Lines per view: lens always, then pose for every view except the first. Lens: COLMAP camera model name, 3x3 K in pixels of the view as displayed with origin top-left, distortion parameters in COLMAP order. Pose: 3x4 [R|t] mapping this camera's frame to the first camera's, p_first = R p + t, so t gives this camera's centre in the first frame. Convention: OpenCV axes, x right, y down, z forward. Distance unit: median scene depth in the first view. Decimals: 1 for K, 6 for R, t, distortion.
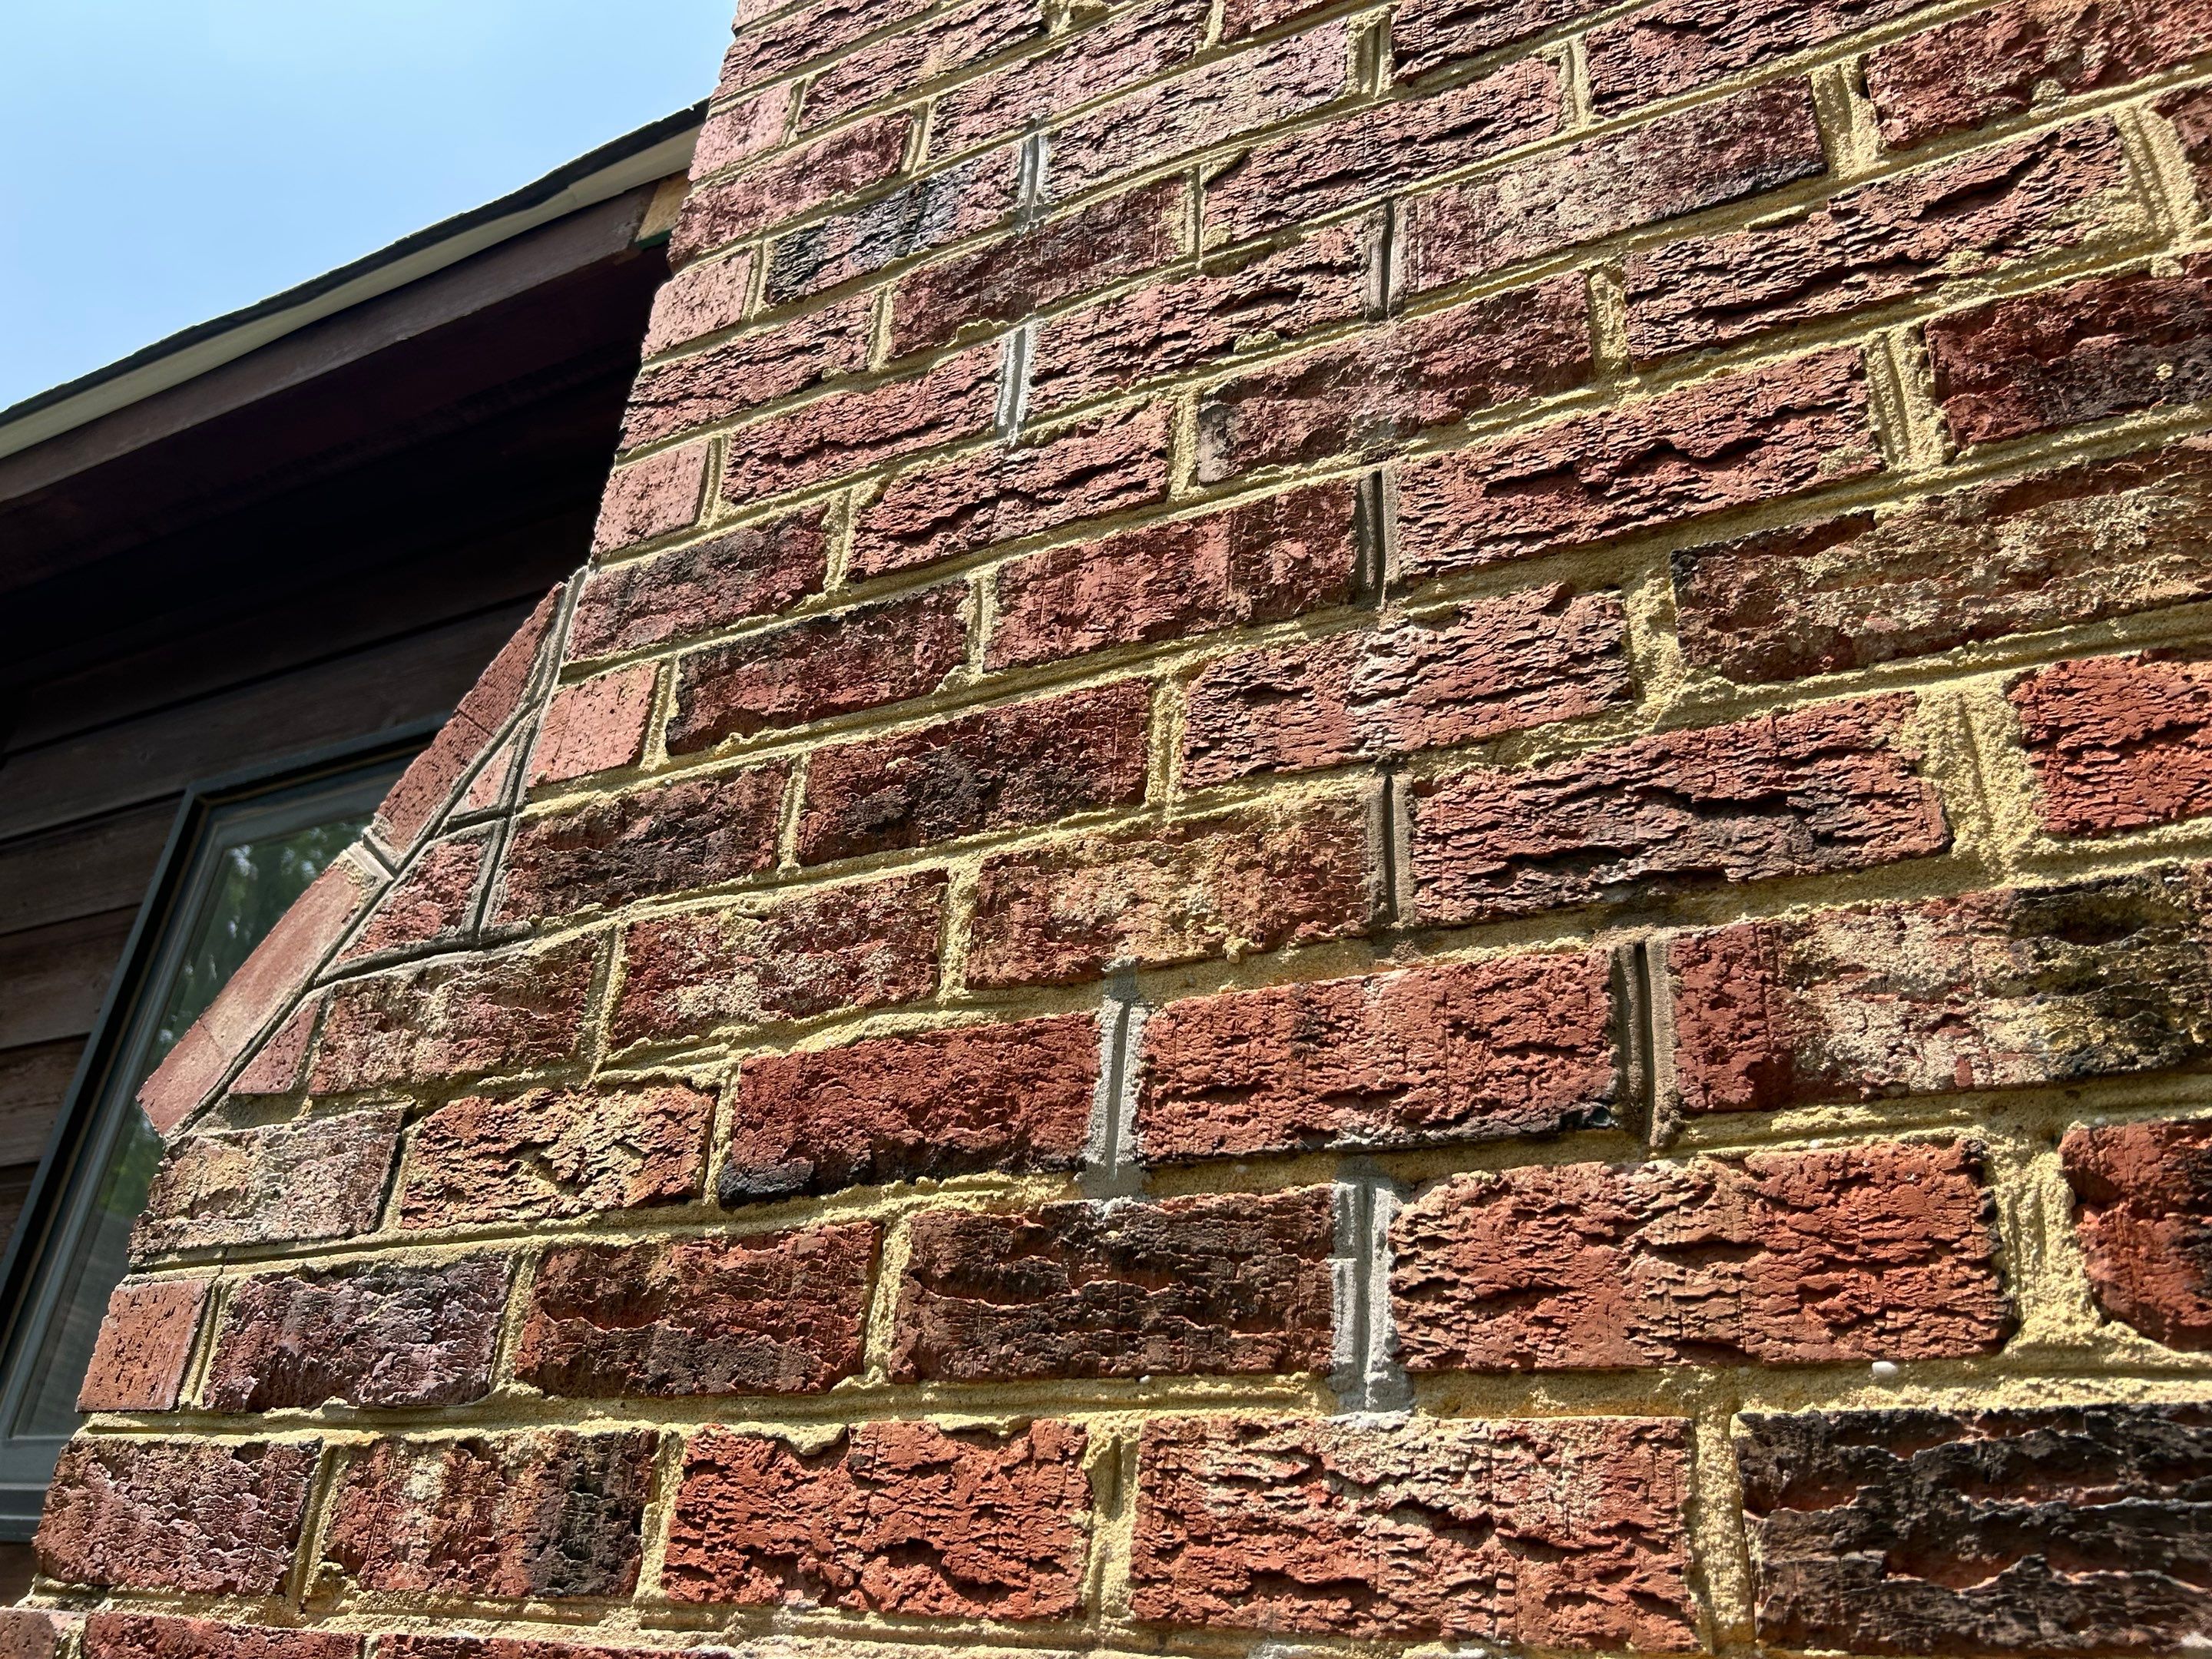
lens RADIAL K [[1705.5, 0, 1106.0], [0, 1705.5, 829.5], [0, 0, 1]] dist [0.051065, -0.076146]
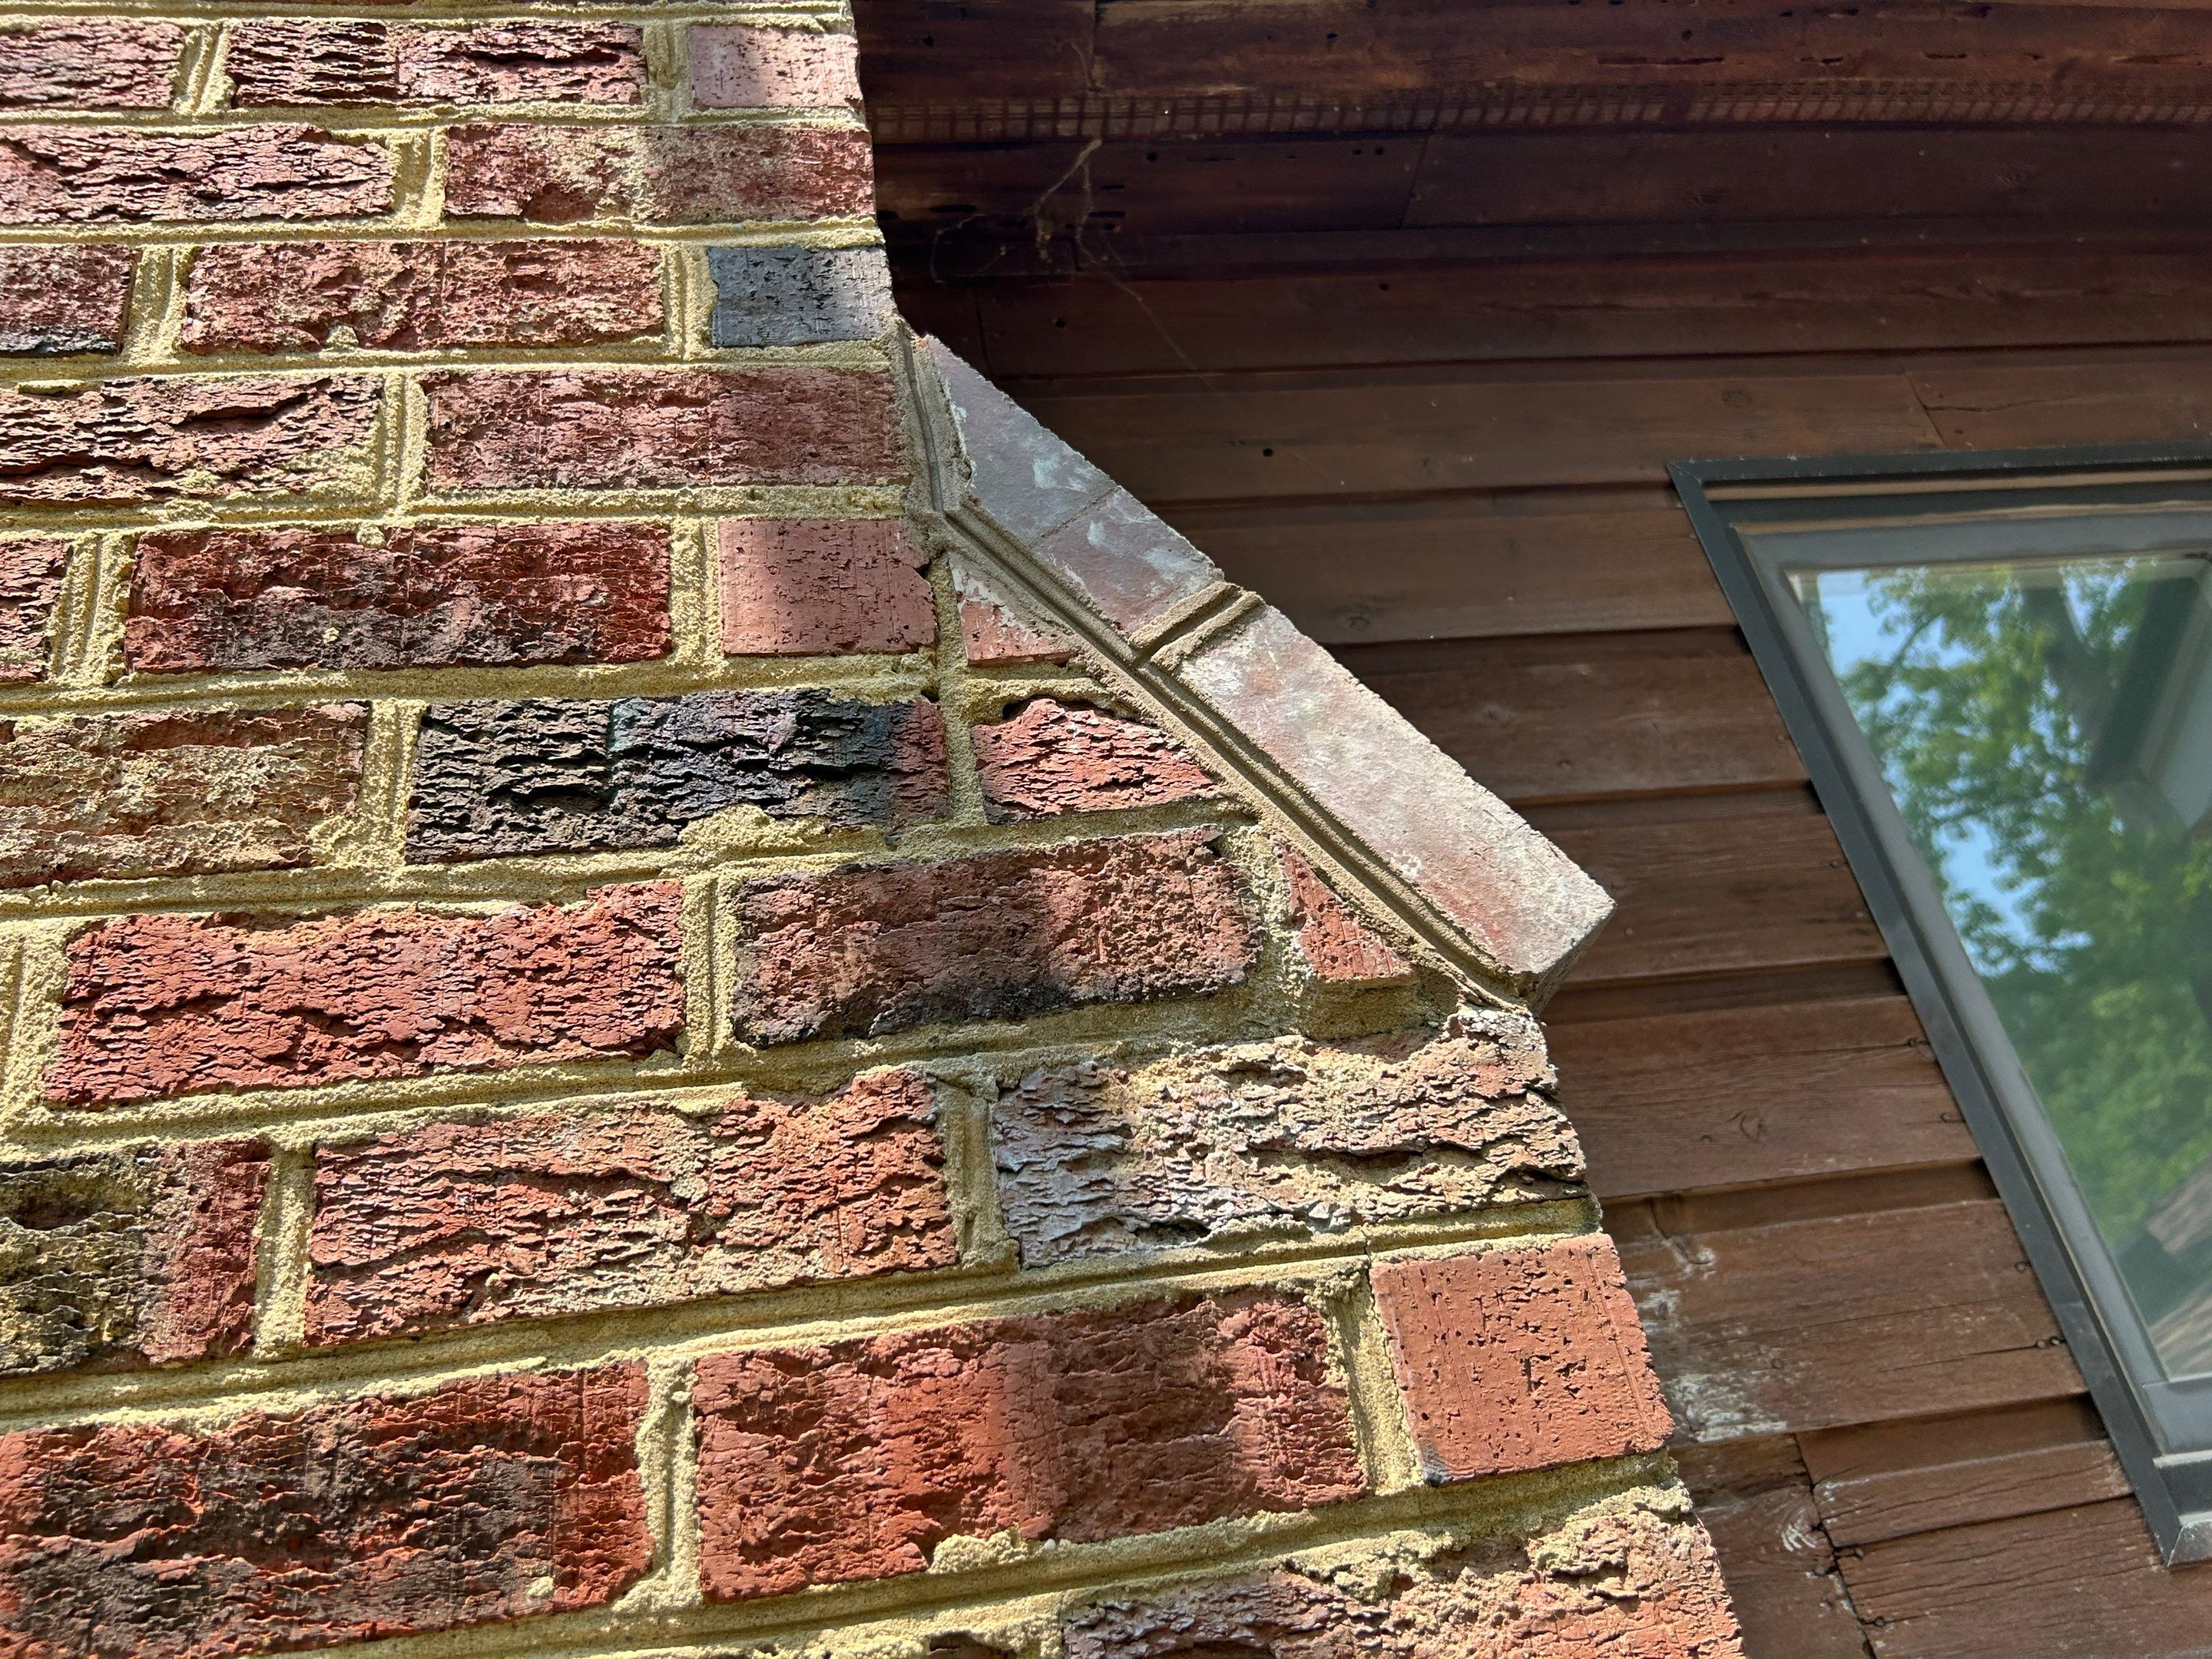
lens RADIAL K [[1705.5, 0, 1106.0], [0, 1705.5, 829.5], [0, 0, 1]] dist [0.051065, -0.076146]
pose [[0.802256, 0.123209, 0.584127, 0.380490], [-0.080808, 0.991877, -0.098230, -0.084465], [-0.591485, 0.031603, 0.805696, -0.081736]]
